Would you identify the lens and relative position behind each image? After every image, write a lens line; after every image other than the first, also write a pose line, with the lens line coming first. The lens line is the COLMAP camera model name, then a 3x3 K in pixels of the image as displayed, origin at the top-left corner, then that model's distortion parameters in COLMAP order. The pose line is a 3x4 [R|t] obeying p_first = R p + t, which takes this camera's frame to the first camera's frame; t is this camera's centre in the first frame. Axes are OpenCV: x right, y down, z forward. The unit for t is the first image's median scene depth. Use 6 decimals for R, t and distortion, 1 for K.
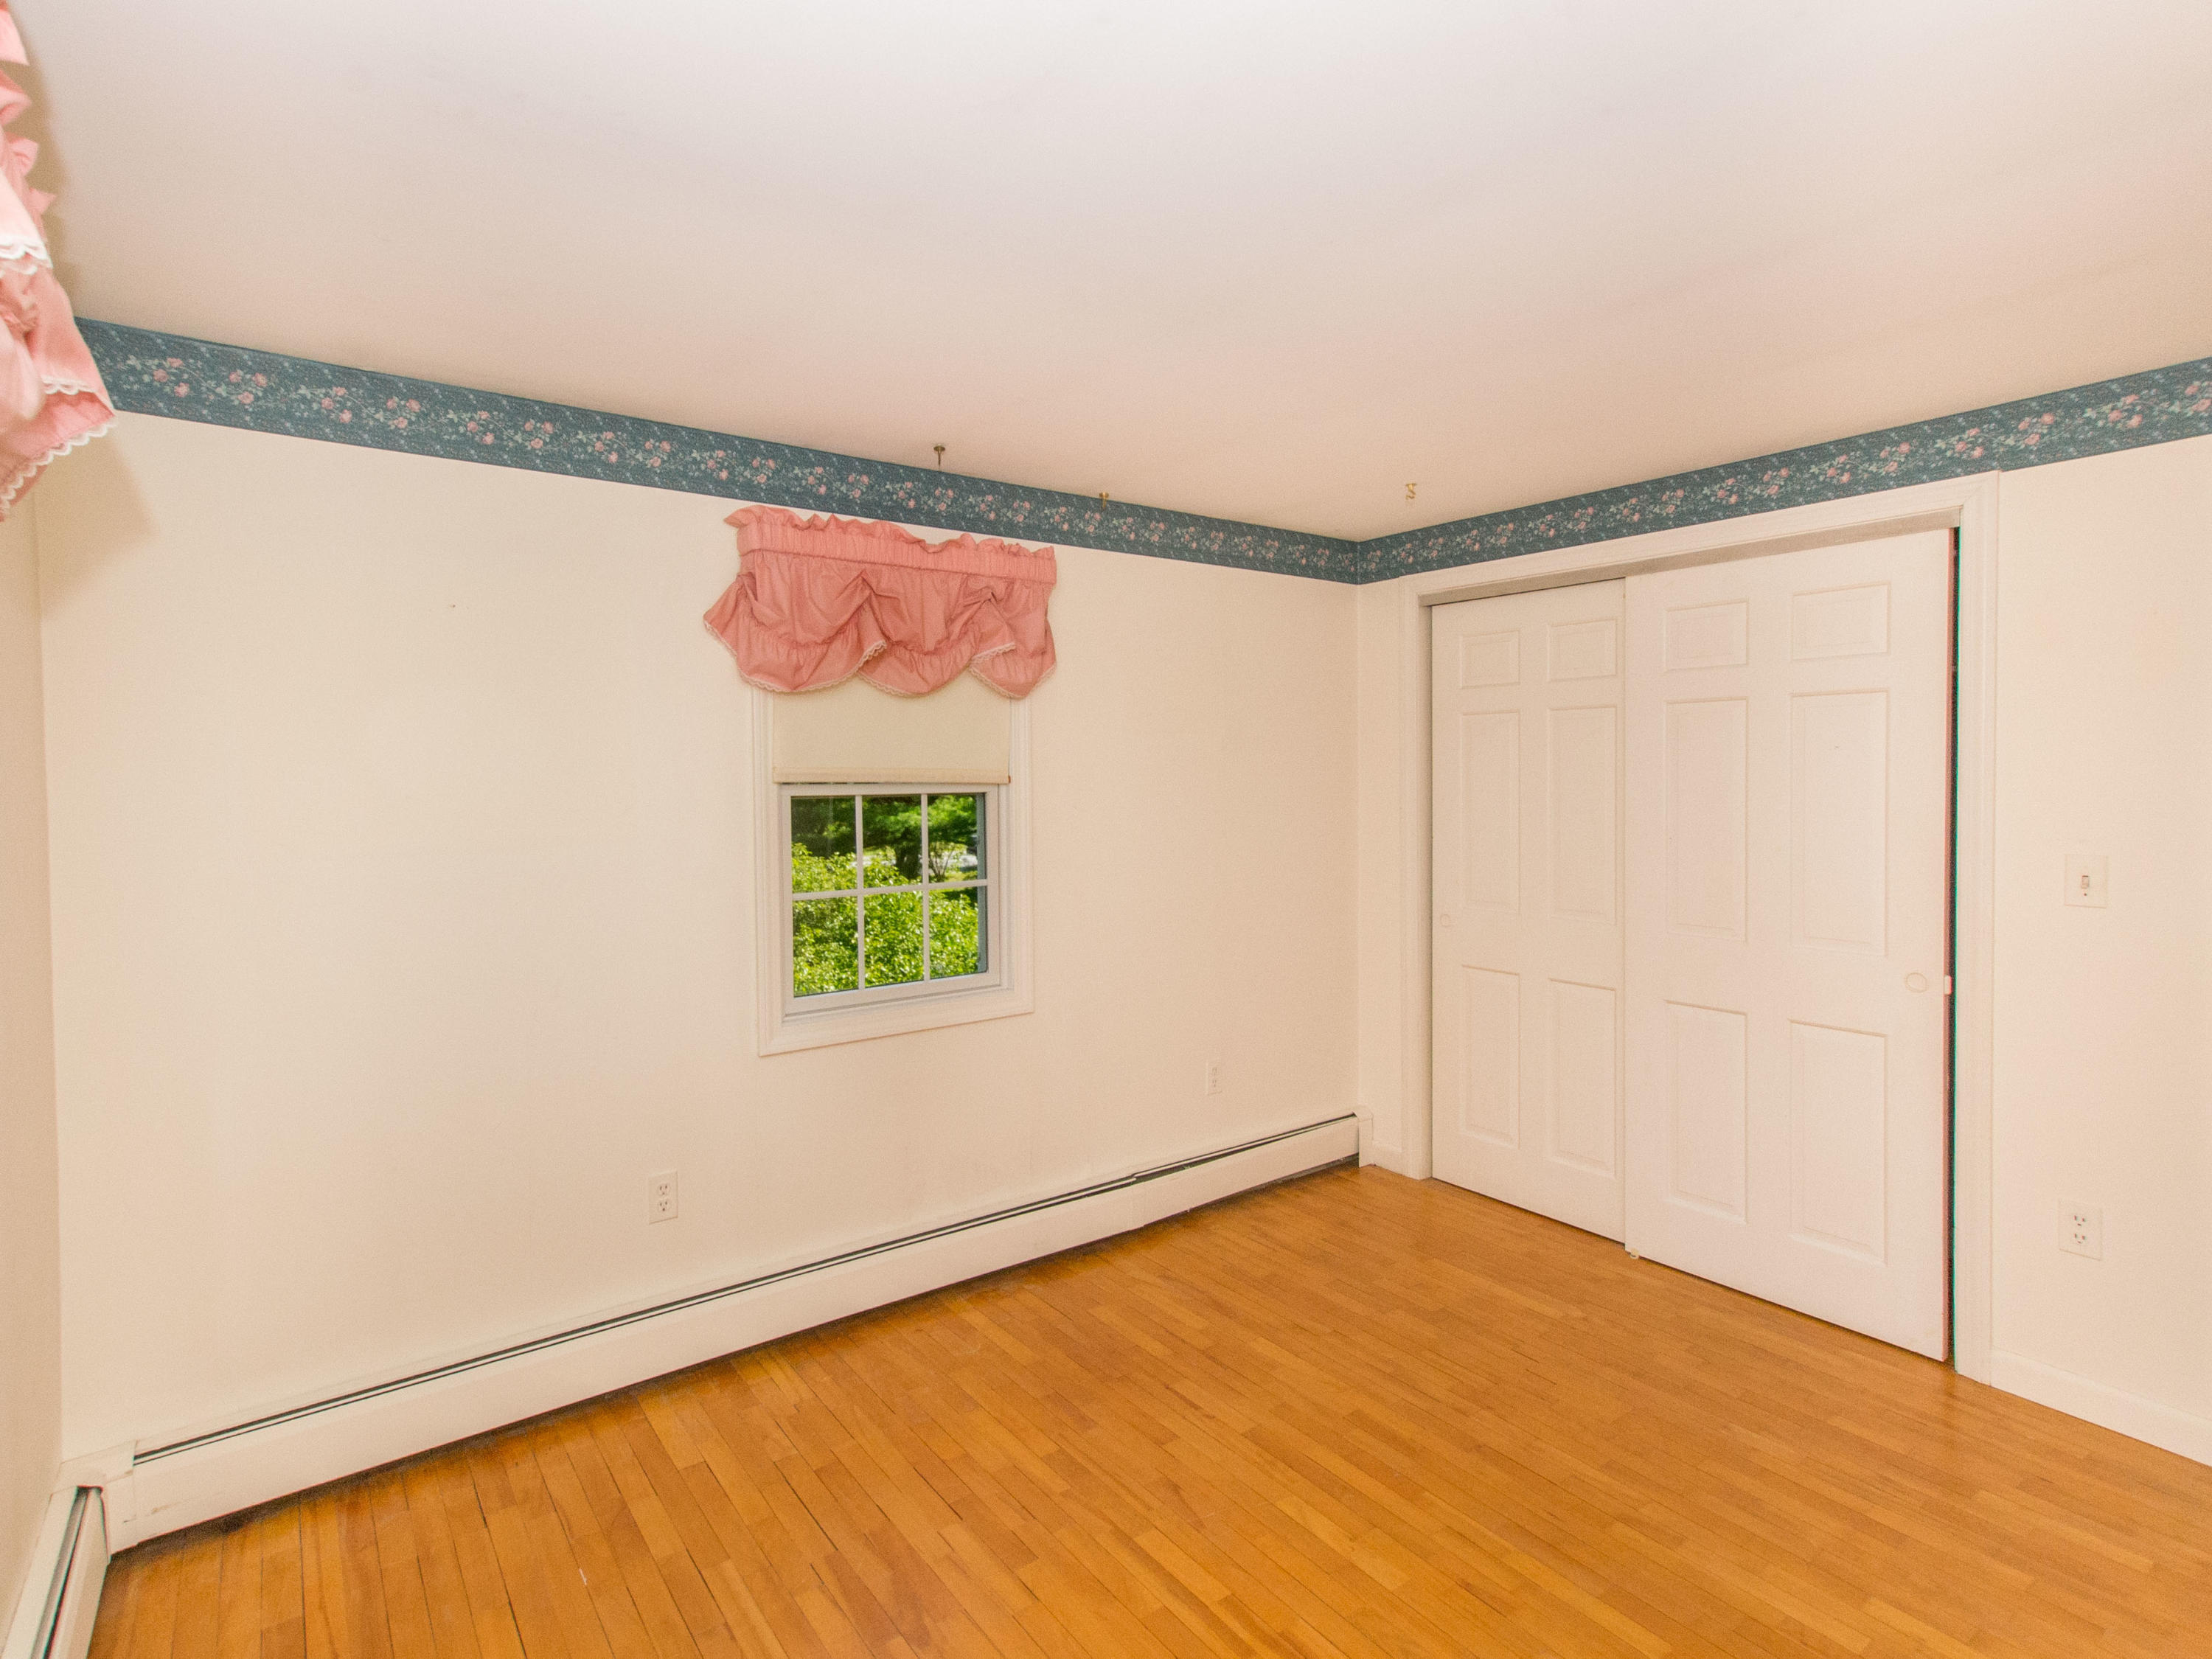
lens RADIAL K [[1104.9, 0, 1085.0], [0, 1104.9, 817.6], [0, 0, 1]] dist [-0.001230, 0.003187]
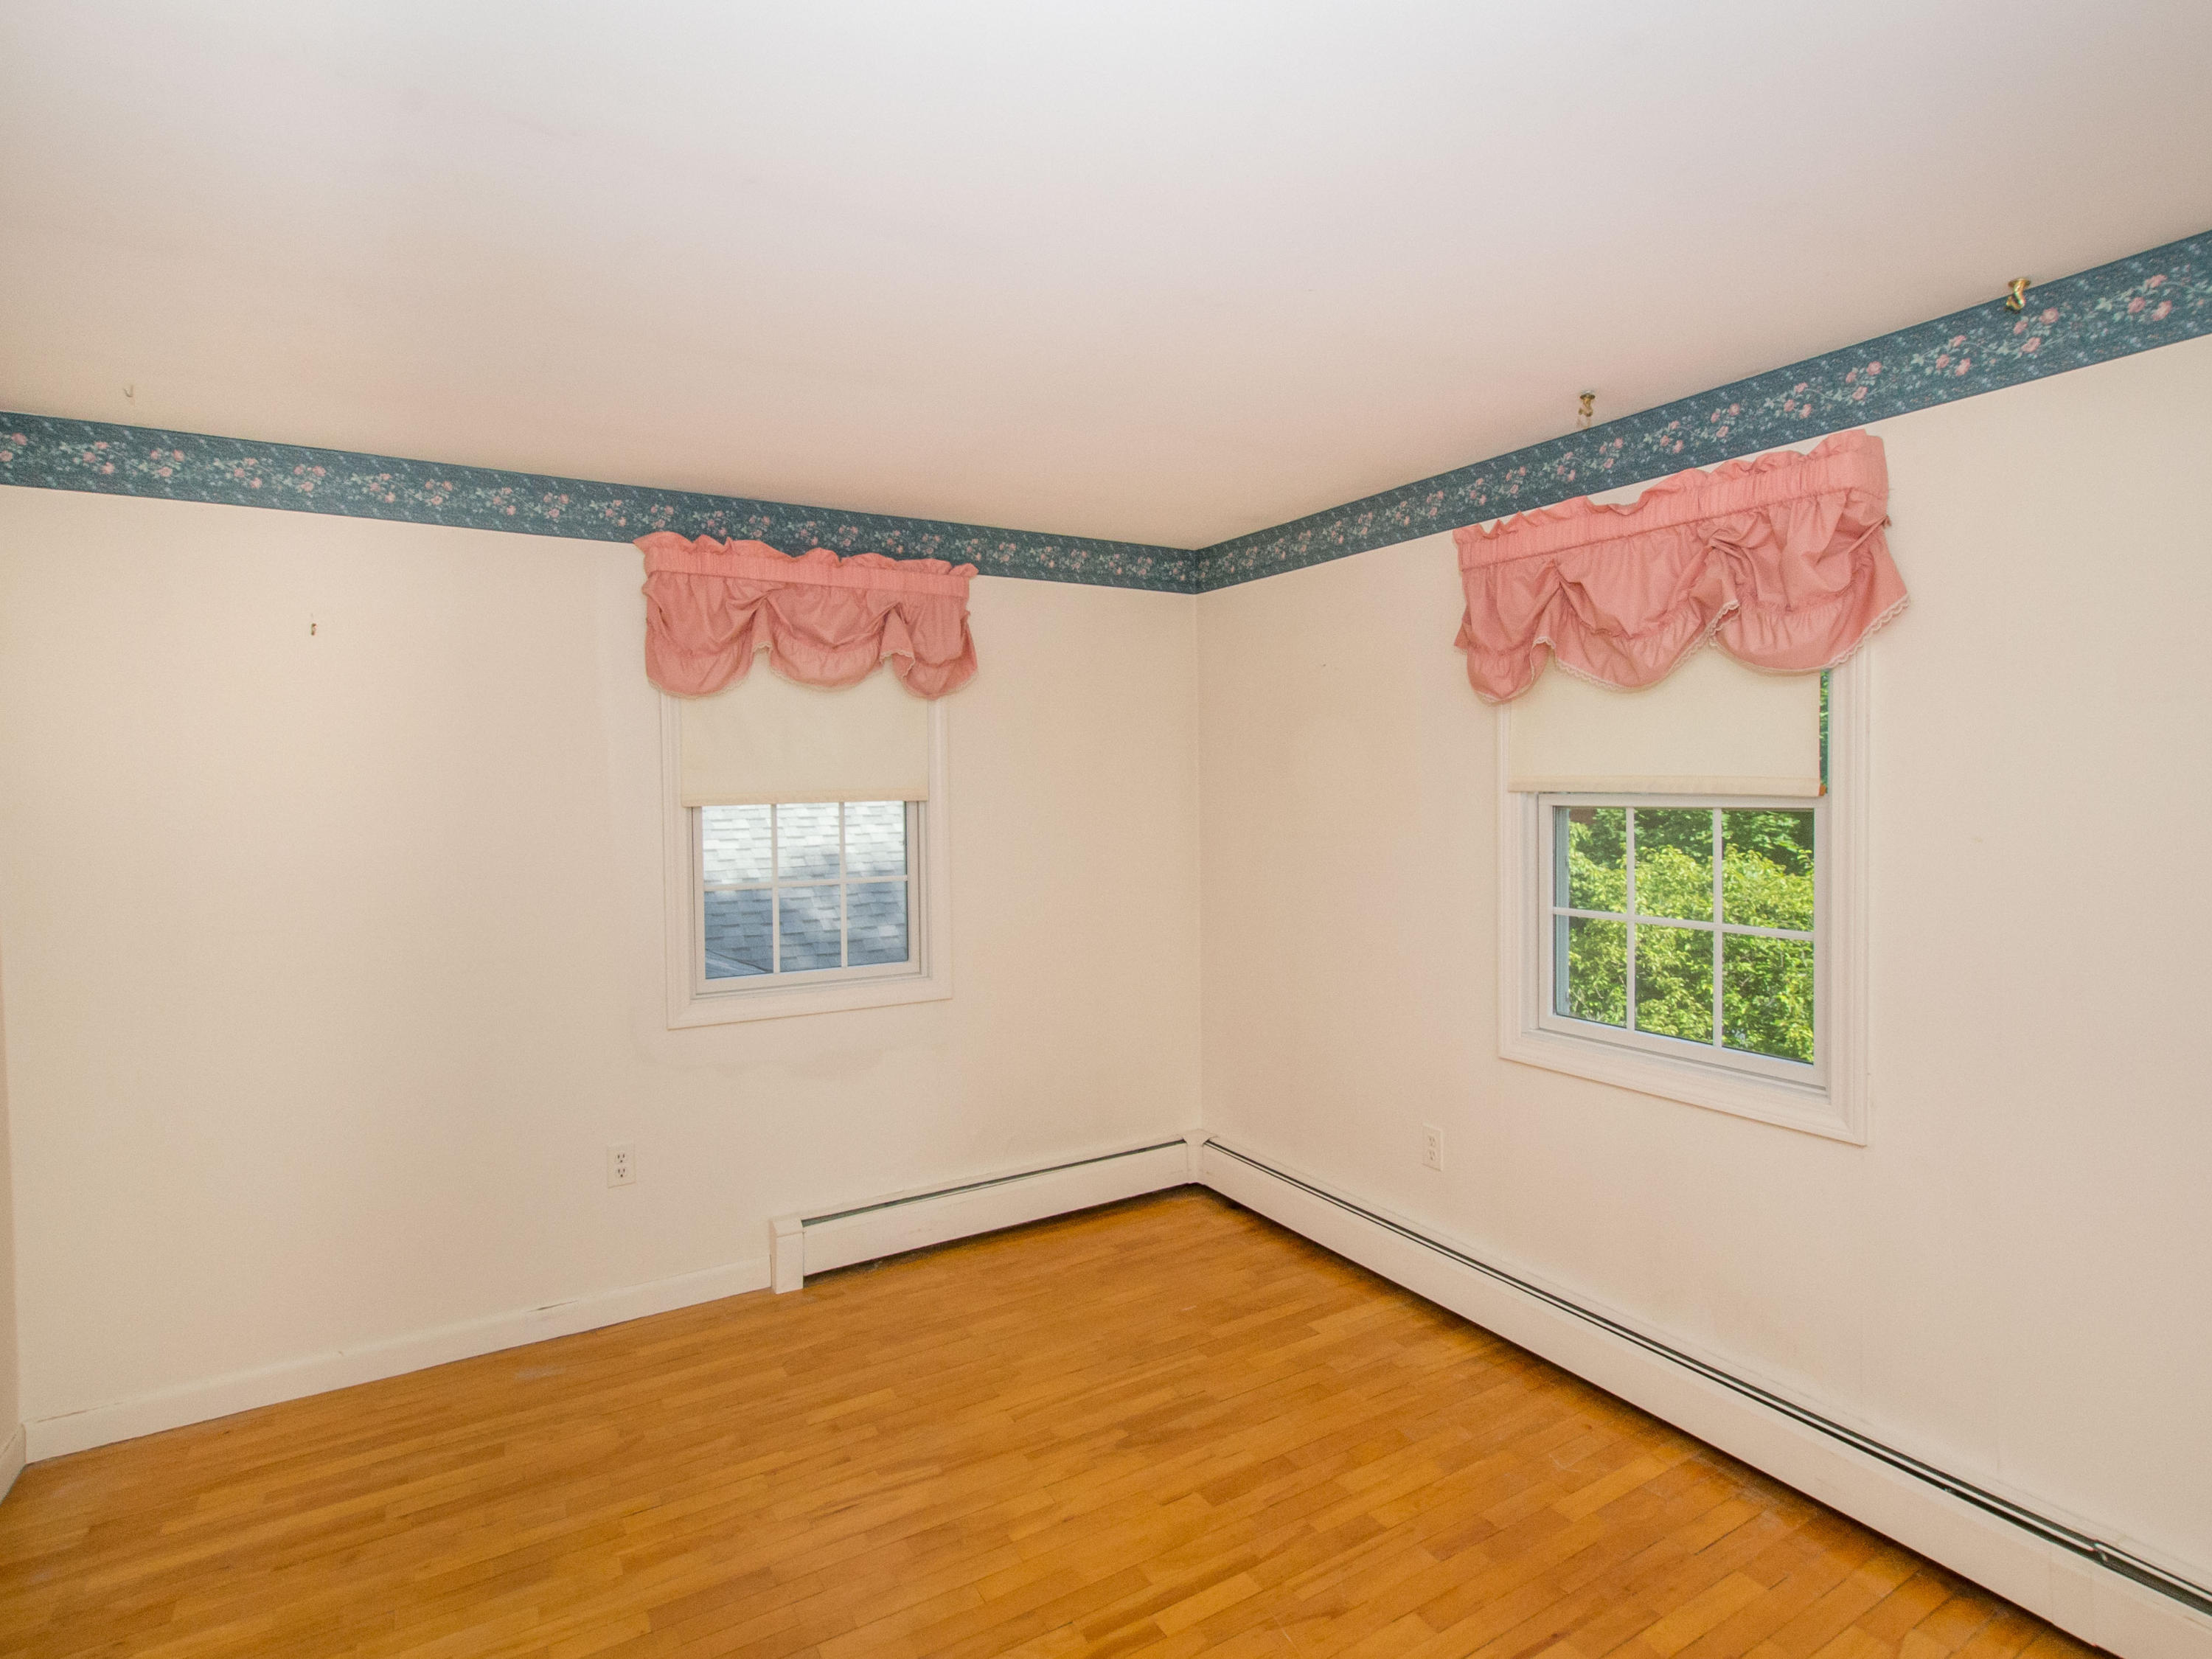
lens RADIAL K [[1104.9, 0, 1085.4], [0, 1104.9, 824.3], [0, 0, 1]] dist [-0.001230, 0.003187]
pose [[-0.087698, 0.053237, -0.994724, 0.787673], [-0.026891, 0.998080, 0.055787, -0.048891], [0.995784, 0.031642, -0.086098, 0.727916]]
